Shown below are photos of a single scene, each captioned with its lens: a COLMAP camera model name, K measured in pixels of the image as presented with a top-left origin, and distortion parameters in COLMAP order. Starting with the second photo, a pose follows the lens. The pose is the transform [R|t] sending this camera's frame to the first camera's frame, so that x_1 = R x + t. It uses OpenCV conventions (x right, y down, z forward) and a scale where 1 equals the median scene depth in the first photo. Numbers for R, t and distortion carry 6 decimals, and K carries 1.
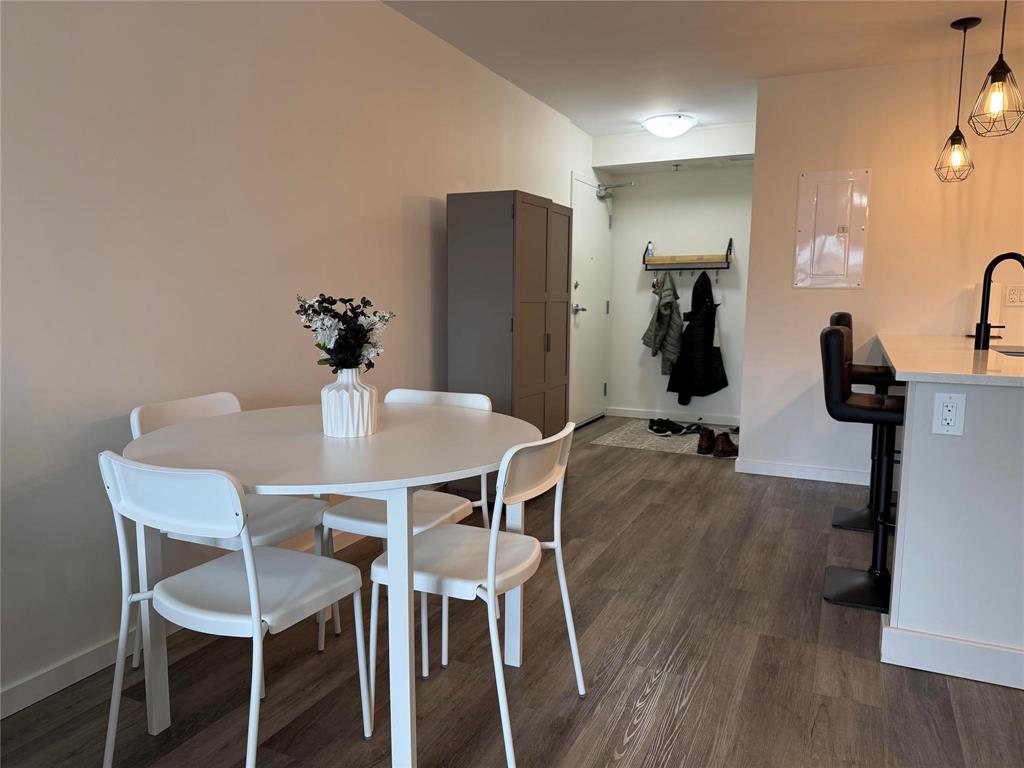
lens RADIAL K [[719.6, 0, 512.0], [0, 719.6, 384.0], [0, 0, 1]] dist [0.136913, -0.161932]
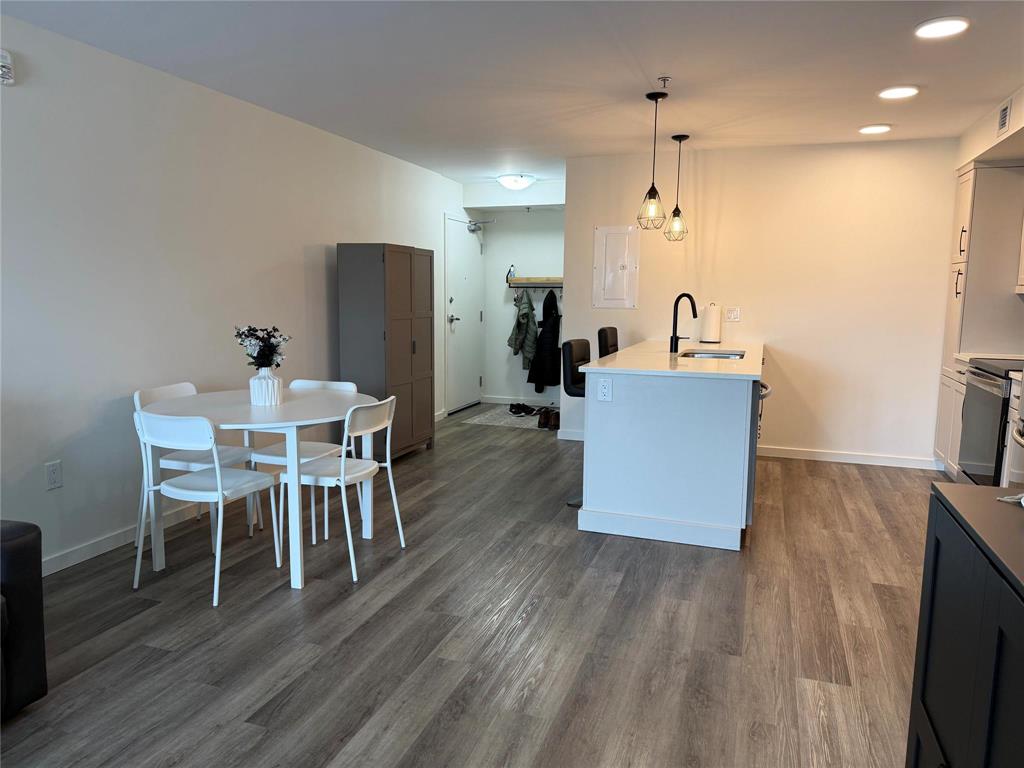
lens RADIAL K [[719.6, 0, 512.0], [0, 719.6, 384.0], [0, 0, 1]] dist [0.136913, -0.161932]
pose [[0.994963, -0.009855, 0.099759, 0.139269], [0.009251, 0.999936, 0.006512, 0.009568], [-0.099816, -0.005557, 0.994990, -0.594106]]
